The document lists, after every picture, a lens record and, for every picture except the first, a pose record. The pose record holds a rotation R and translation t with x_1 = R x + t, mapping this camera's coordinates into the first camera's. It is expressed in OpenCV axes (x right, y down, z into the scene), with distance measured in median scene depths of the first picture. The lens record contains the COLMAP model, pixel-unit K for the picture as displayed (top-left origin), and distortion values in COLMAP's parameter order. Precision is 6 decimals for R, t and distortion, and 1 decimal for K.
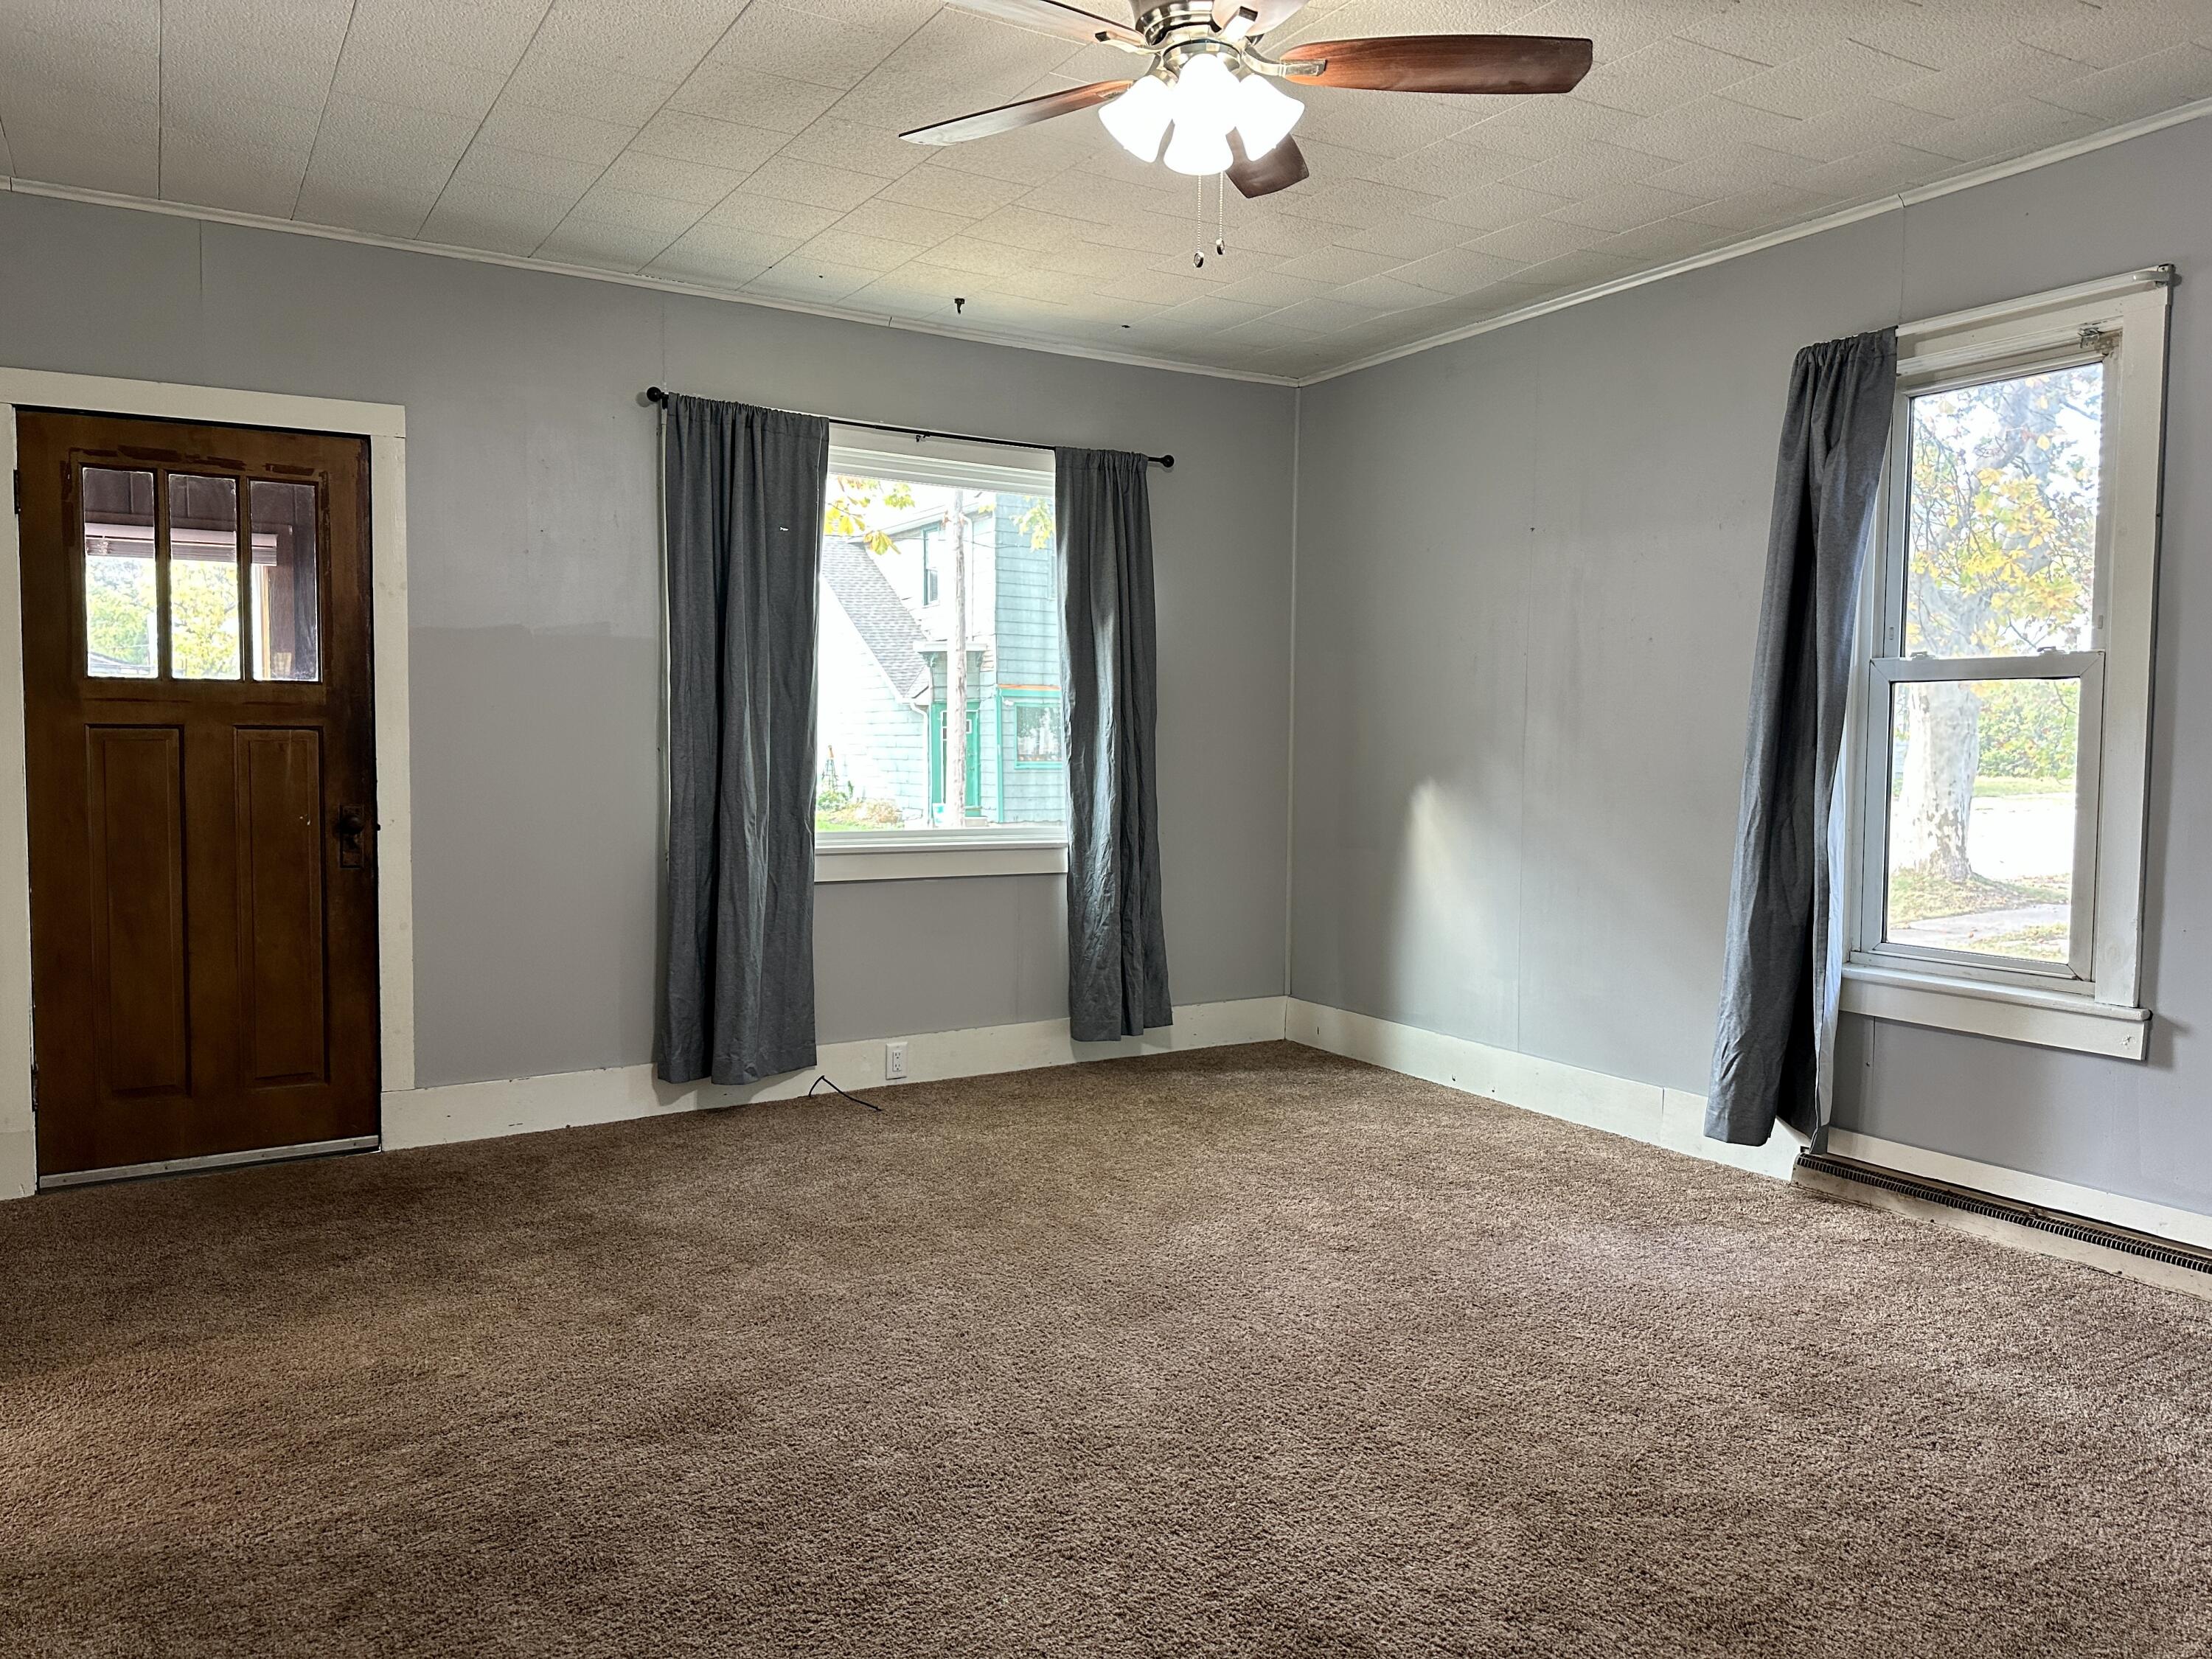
lens RADIAL K [[1560.1, 0, 1098.7], [0, 1560.1, 833.3], [0, 0, 1]] dist [0.051311, -0.060149]
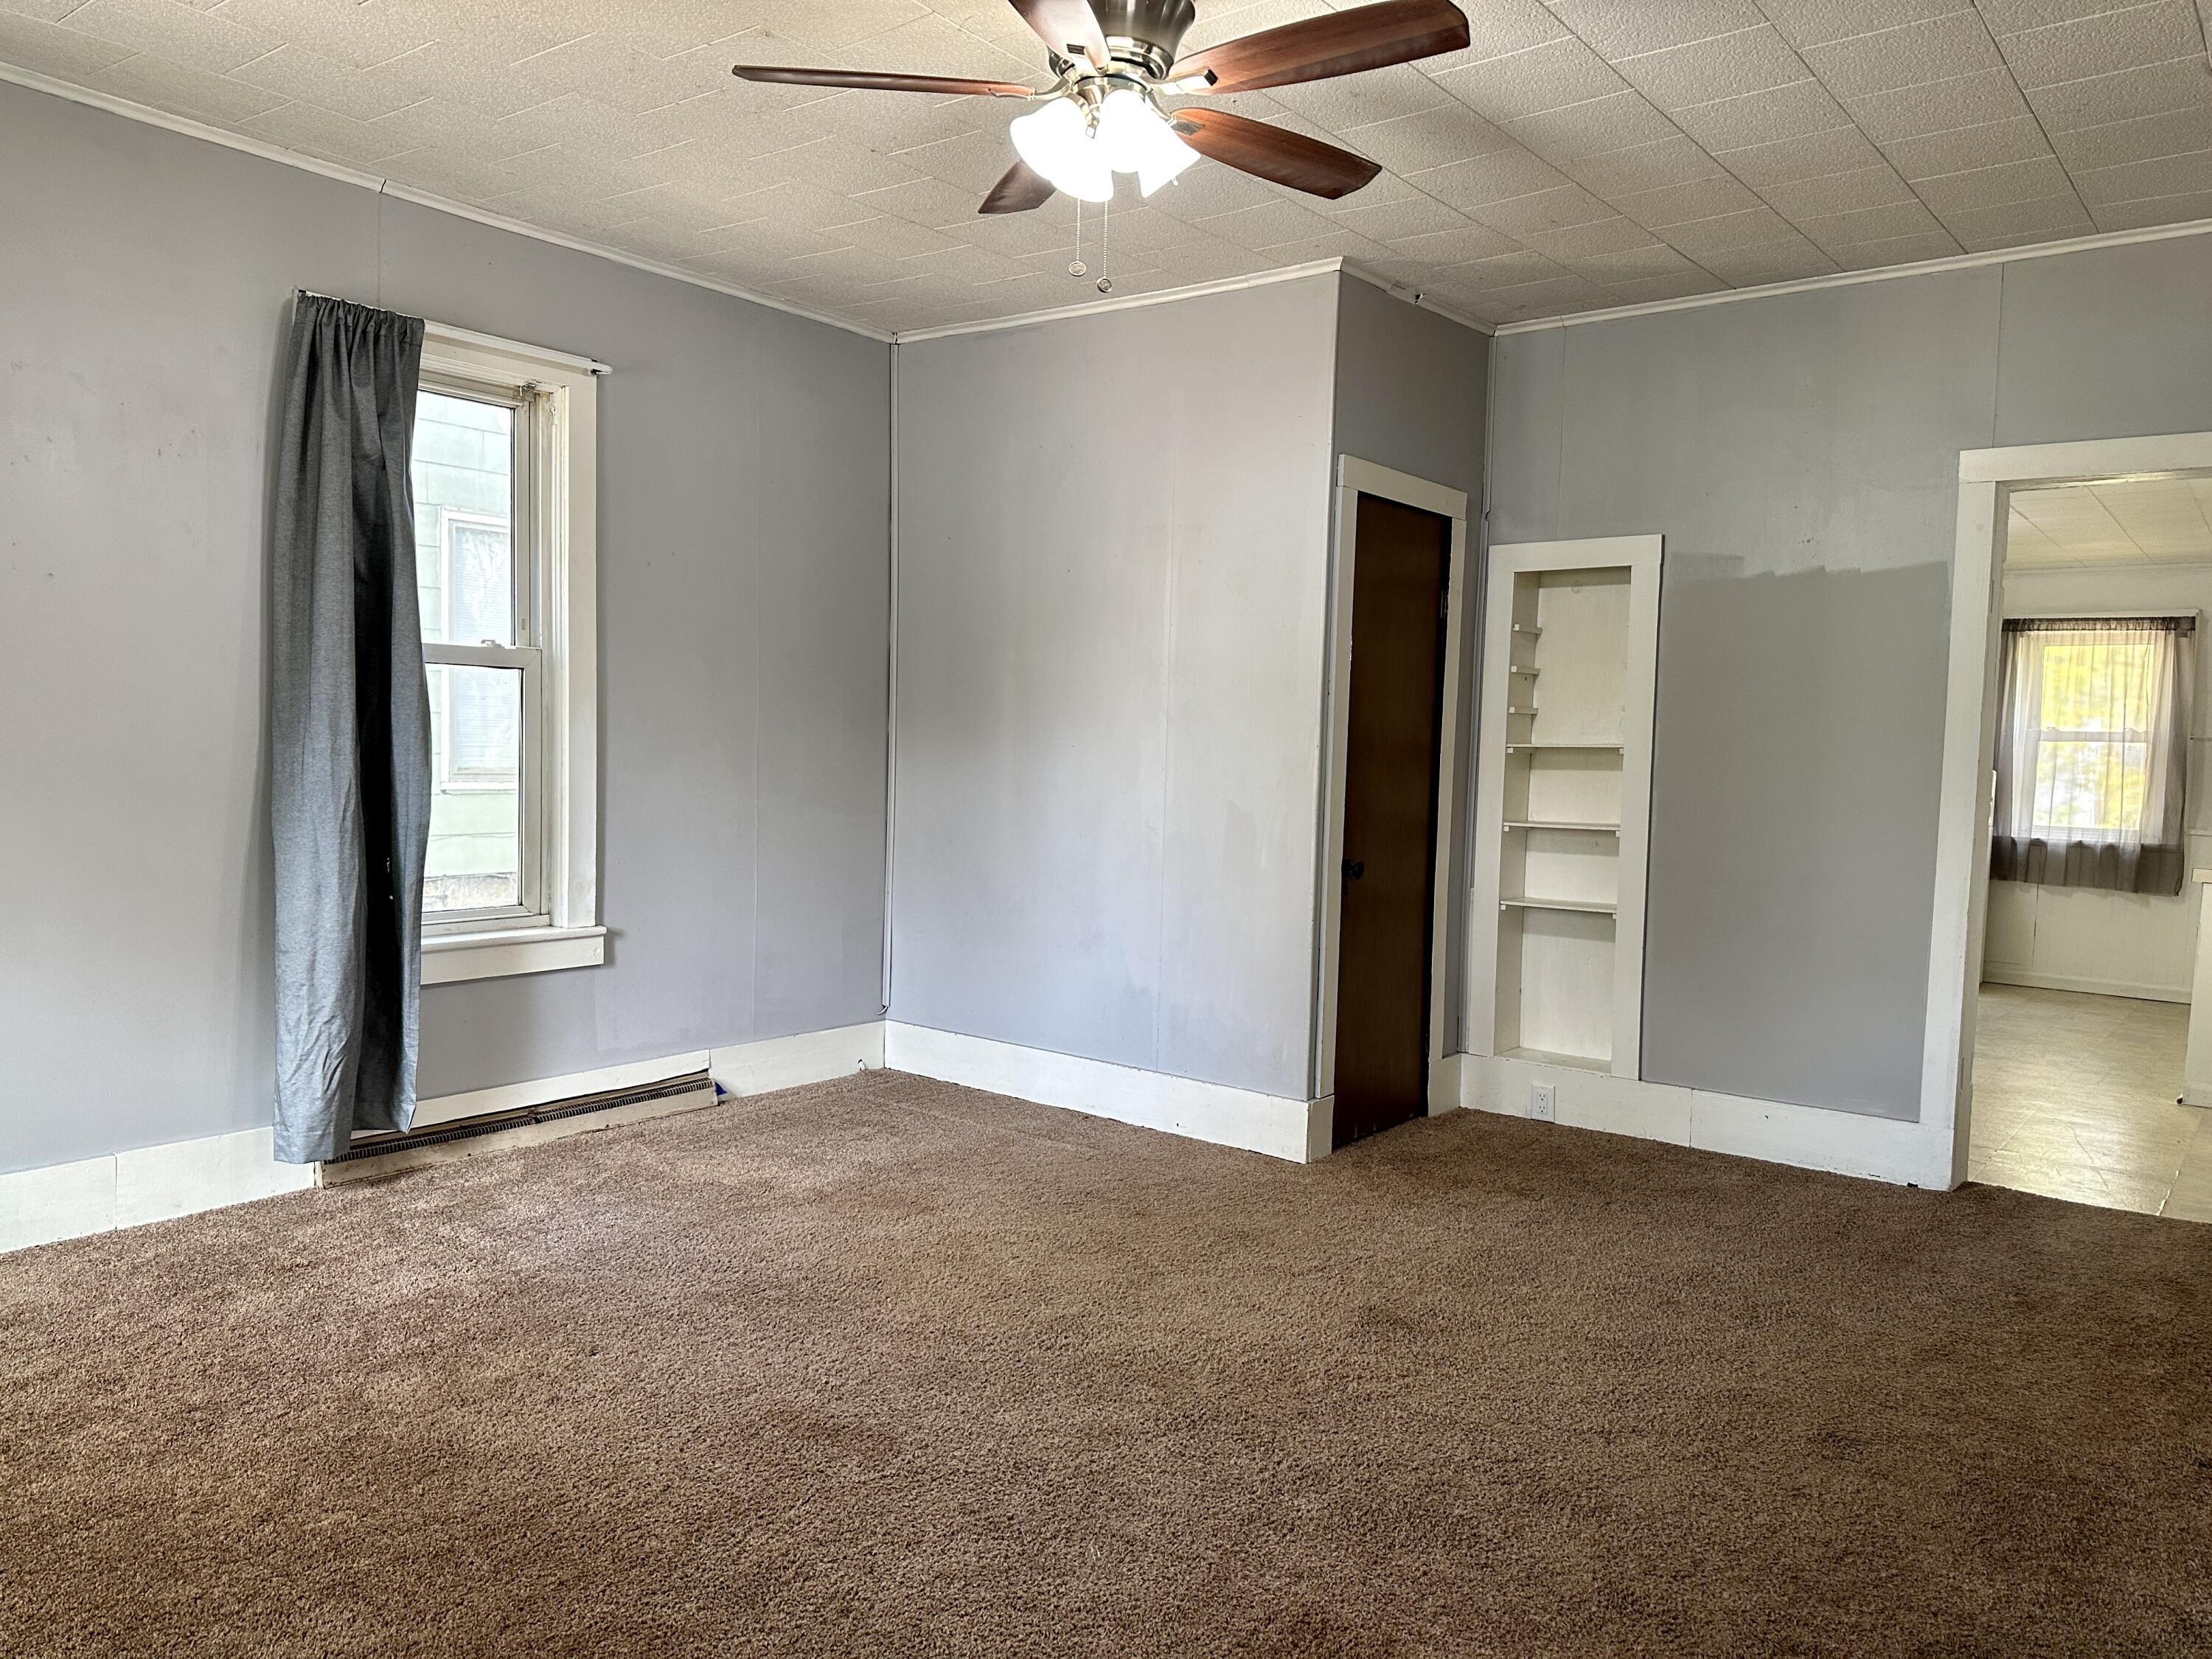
lens RADIAL K [[1560.1, 0, 1108.6], [0, 1560.1, 830.6], [0, 0, 1]] dist [0.051311, -0.060149]
pose [[-0.356308, -0.073068, 0.931507, -0.629534], [0.028120, 0.995648, 0.088855, -0.064637], [-0.933945, 0.057854, -0.352703, 0.938922]]
